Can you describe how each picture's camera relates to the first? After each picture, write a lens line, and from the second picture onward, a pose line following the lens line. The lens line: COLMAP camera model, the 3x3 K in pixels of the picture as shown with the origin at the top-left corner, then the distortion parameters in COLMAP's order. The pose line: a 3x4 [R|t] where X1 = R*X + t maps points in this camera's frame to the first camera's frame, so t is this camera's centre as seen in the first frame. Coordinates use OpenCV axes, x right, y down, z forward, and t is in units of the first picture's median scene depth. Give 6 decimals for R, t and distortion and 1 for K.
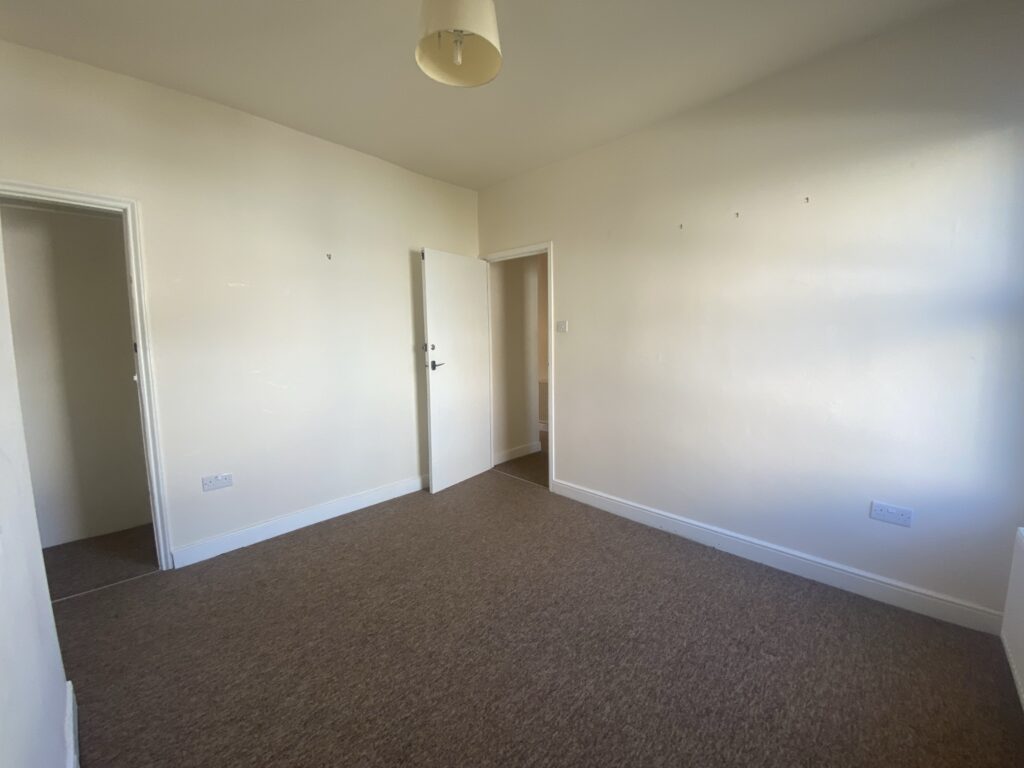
lens RADIAL K [[418.6, 0, 509.7], [0, 418.6, 382.9], [0, 0, 1]] dist [0.013061, -0.016635]
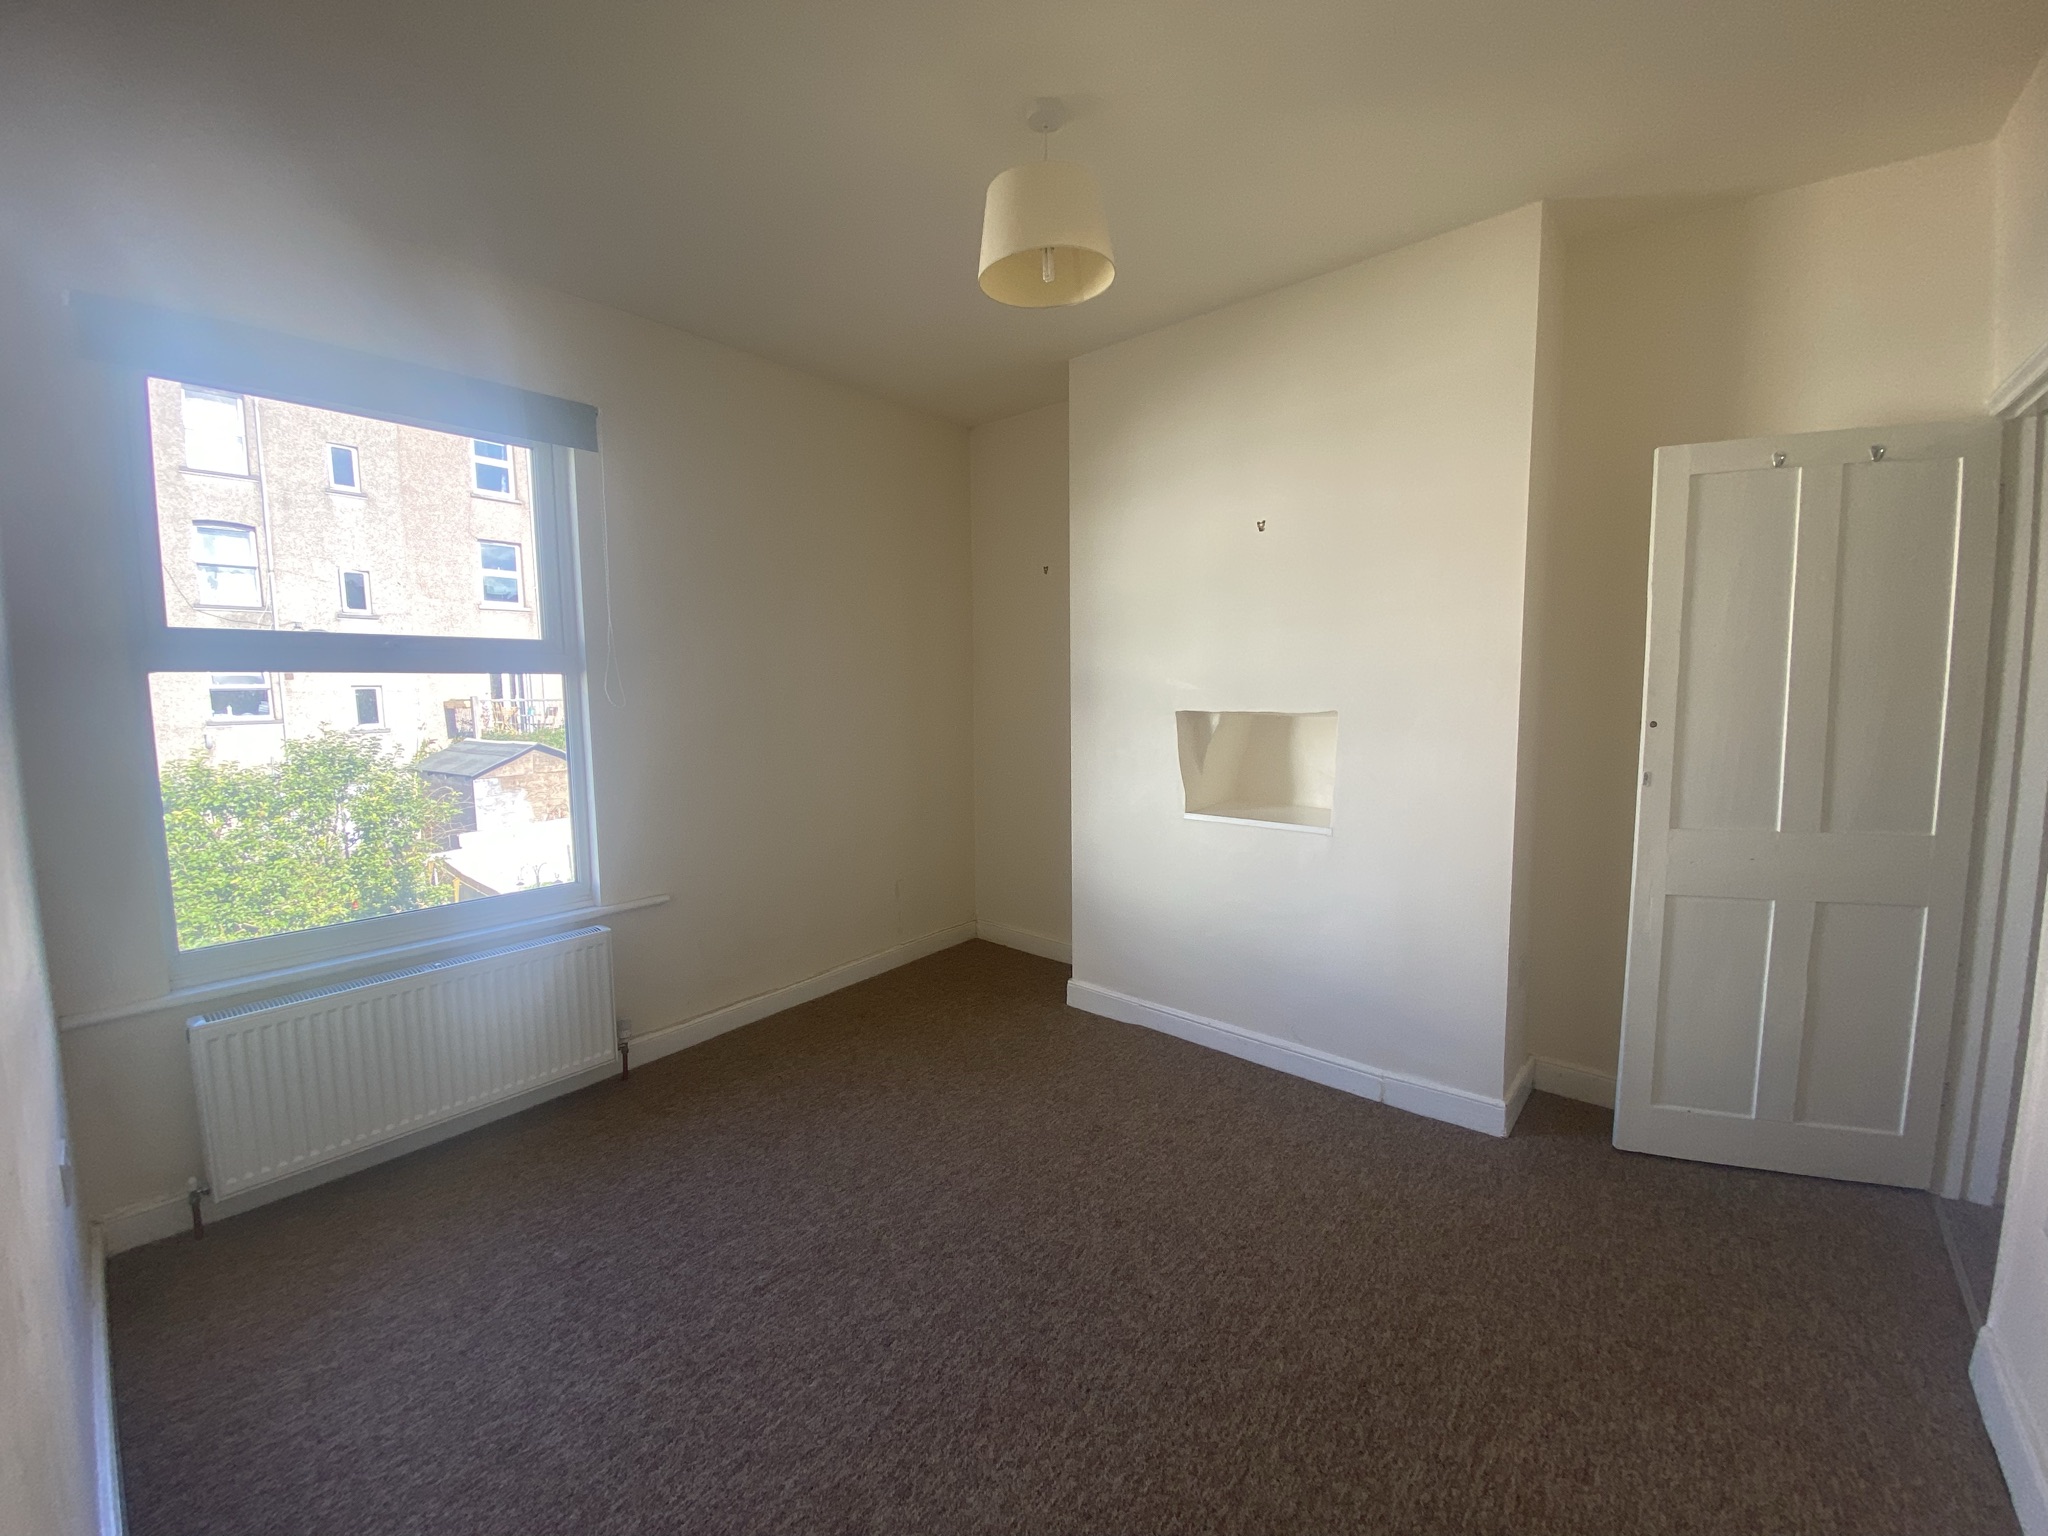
lens RADIAL K [[837.3, 0, 1019.5], [0, 837.3, 765.8], [0, 0, 1]] dist [0.013061, -0.016635]
pose [[-0.997548, 0.027737, -0.064254, 0.016669], [0.014417, 0.979861, 0.199159, -0.235993], [0.068484, 0.197744, -0.977858, 1.849958]]
